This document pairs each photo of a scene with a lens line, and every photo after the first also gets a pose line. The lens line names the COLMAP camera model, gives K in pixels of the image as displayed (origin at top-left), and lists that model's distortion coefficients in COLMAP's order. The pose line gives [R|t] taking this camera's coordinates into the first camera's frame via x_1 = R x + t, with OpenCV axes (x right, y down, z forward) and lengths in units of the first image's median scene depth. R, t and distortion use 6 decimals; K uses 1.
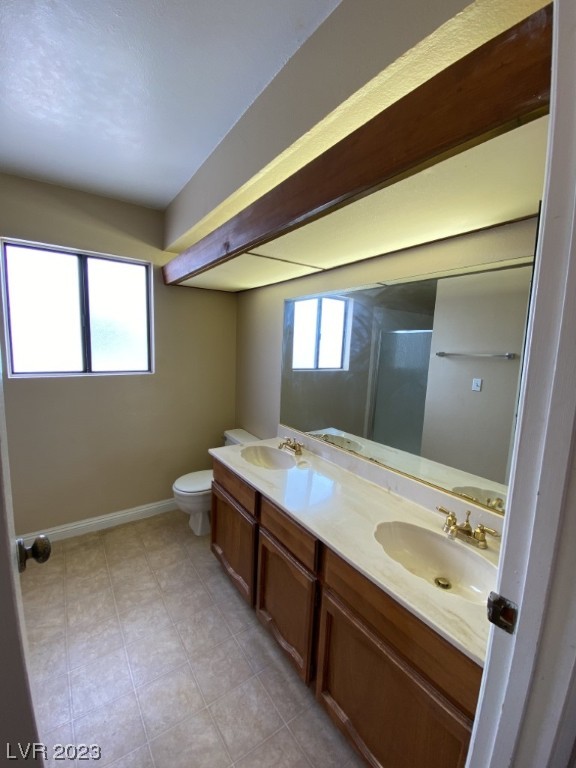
lens RADIAL K [[309.3, 0, 288.0], [0, 309.3, 384.0], [0, 0, 1]] dist [0.021200, -0.020875]
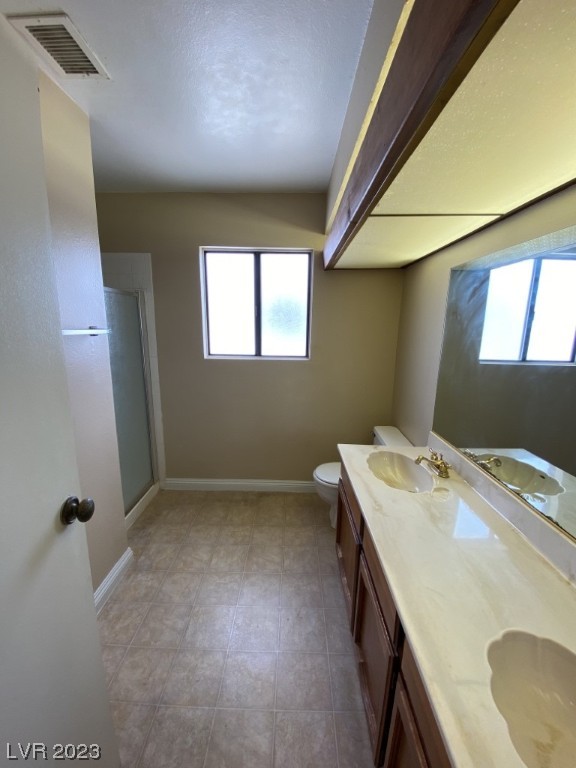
lens RADIAL K [[309.3, 0, 288.0], [0, 309.3, 384.0], [0, 0, 1]] dist [0.021200, -0.020875]
pose [[0.802412, 0.092370, -0.589578, 0.150111], [-0.062559, 0.995525, 0.070828, -0.026026], [0.593482, -0.019950, 0.804600, 0.161481]]
